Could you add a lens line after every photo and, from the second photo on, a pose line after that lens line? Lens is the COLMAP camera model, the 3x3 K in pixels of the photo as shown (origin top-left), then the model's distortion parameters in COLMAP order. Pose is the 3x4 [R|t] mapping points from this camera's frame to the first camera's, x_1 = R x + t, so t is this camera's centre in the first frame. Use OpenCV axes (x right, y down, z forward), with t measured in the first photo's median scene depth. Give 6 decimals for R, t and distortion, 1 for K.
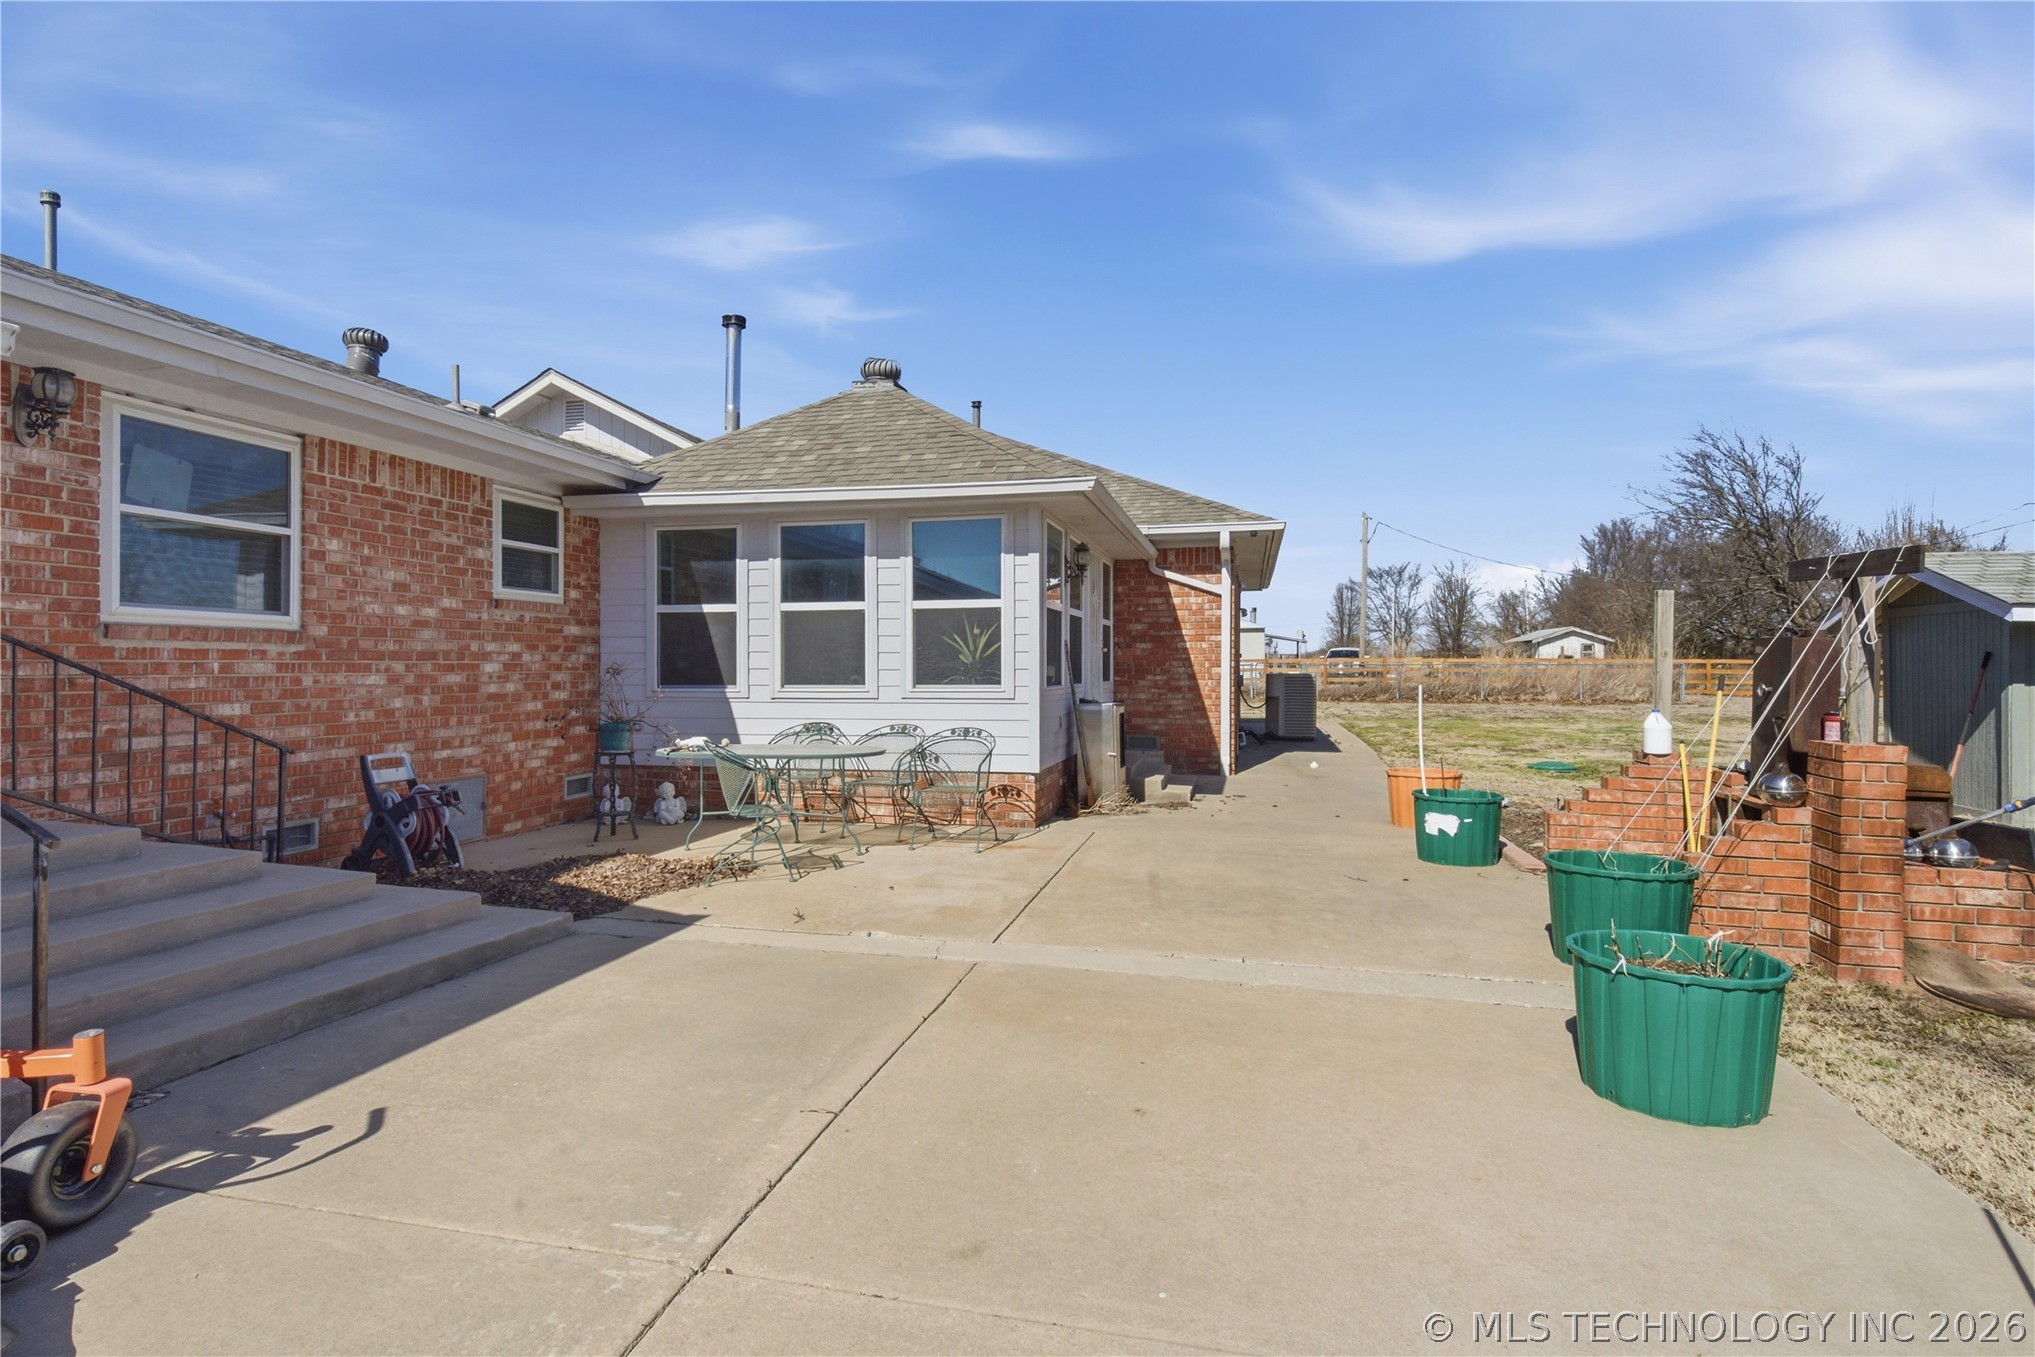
lens RADIAL K [[1079.3, 0, 1017.5], [0, 1079.3, 678.5], [0, 0, 1]] dist [-0.000506, 0.000062]
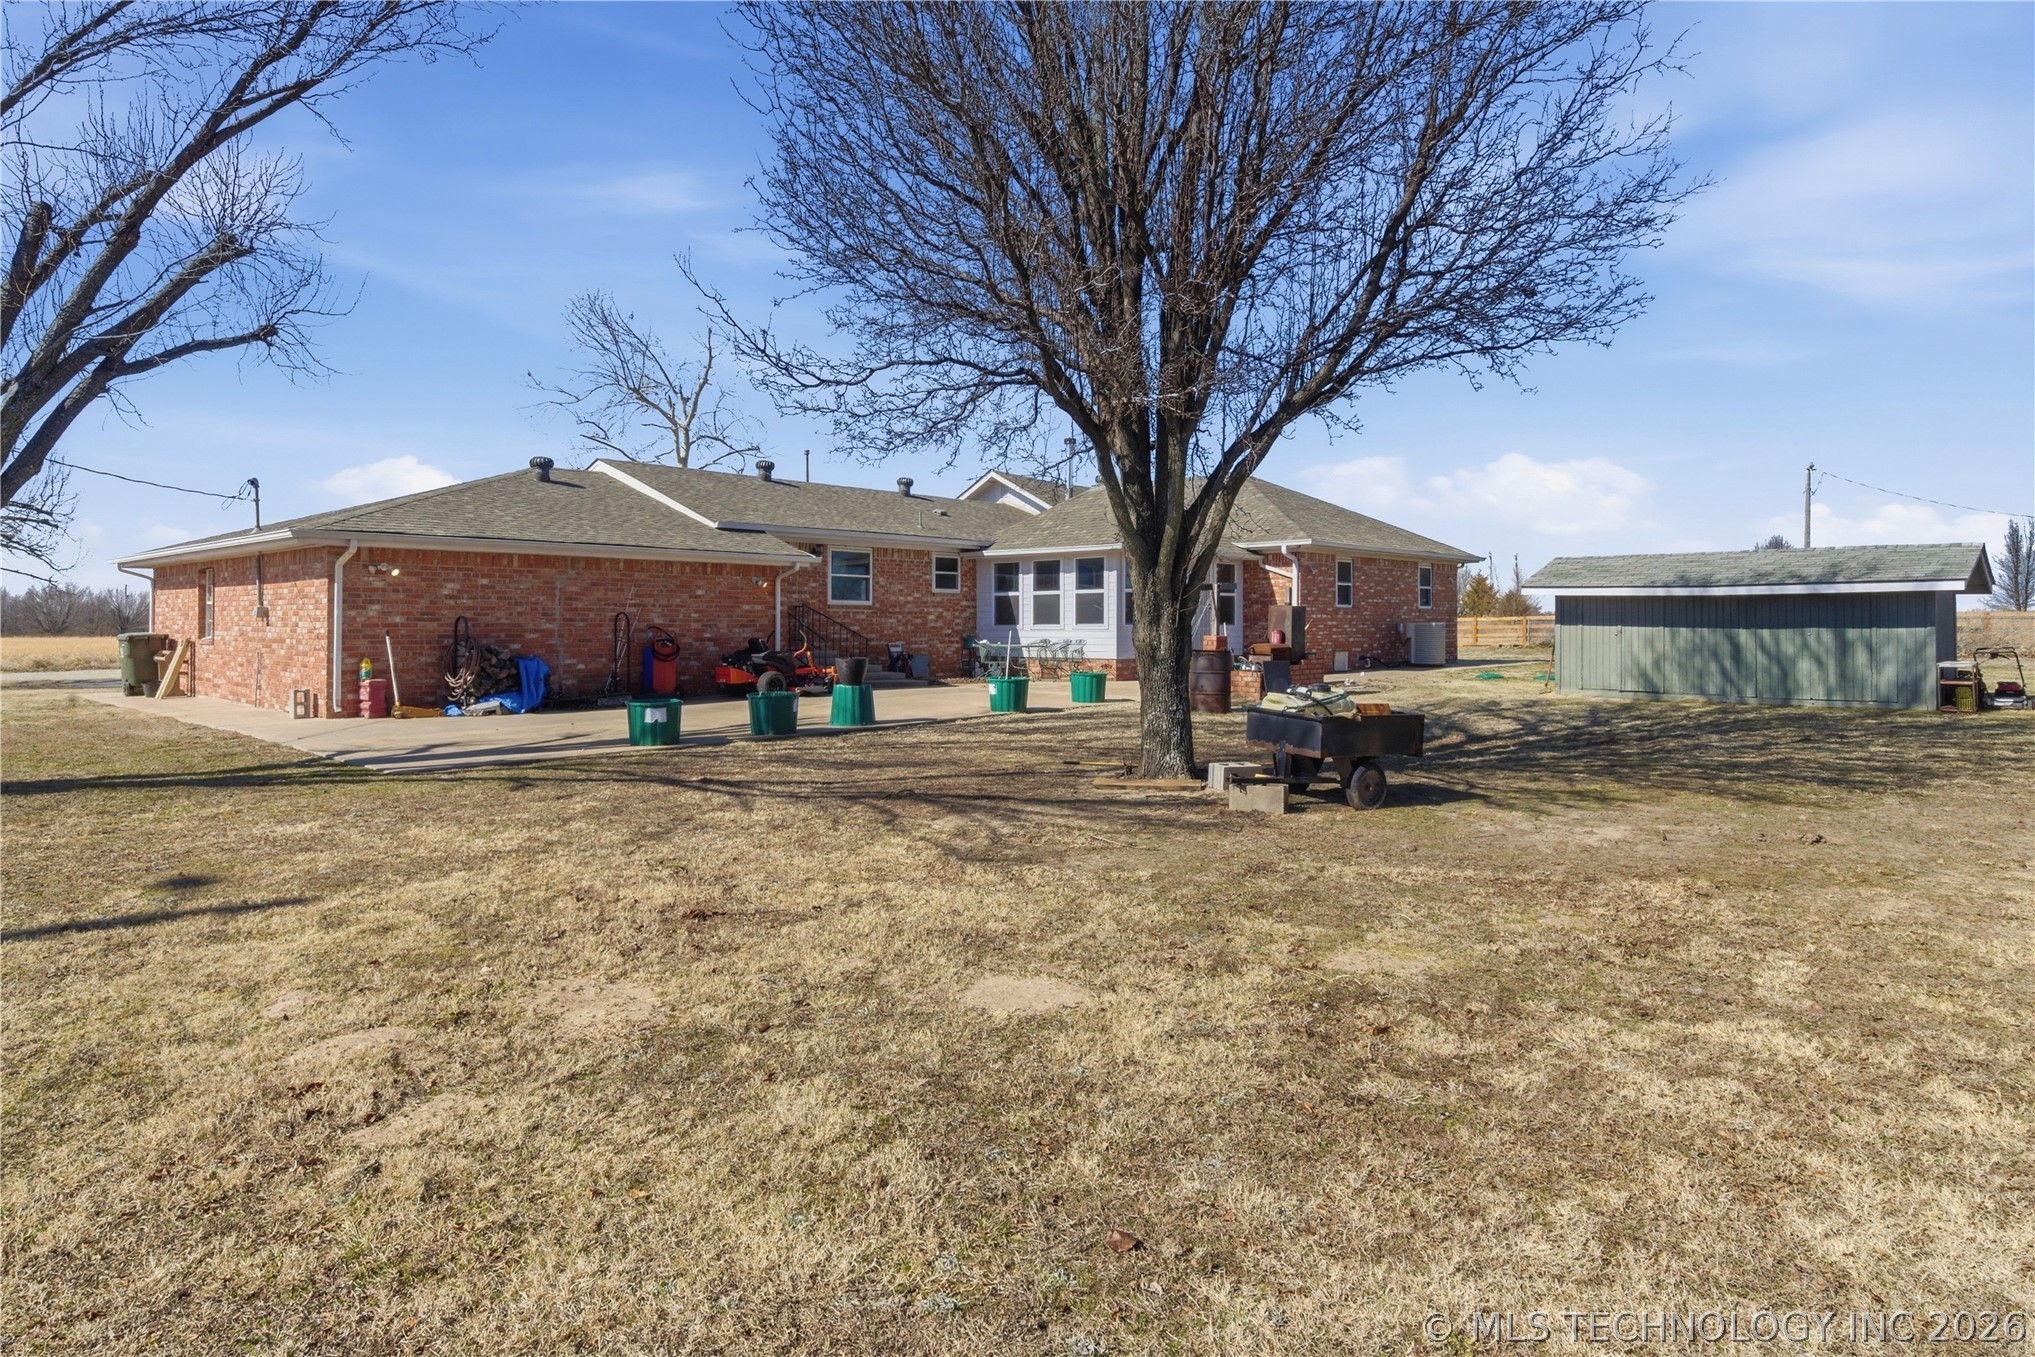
lens RADIAL K [[1079.3, 0, 1017.5], [0, 1079.3, 678.5], [0, 0, 1]] dist [-0.000506, 0.000062]
pose [[0.879128, 0.022284, -0.476064, 0.954834], [-0.004510, 0.999250, 0.038447, 0.036749], [0.476564, -0.031653, 0.878570, -1.245856]]
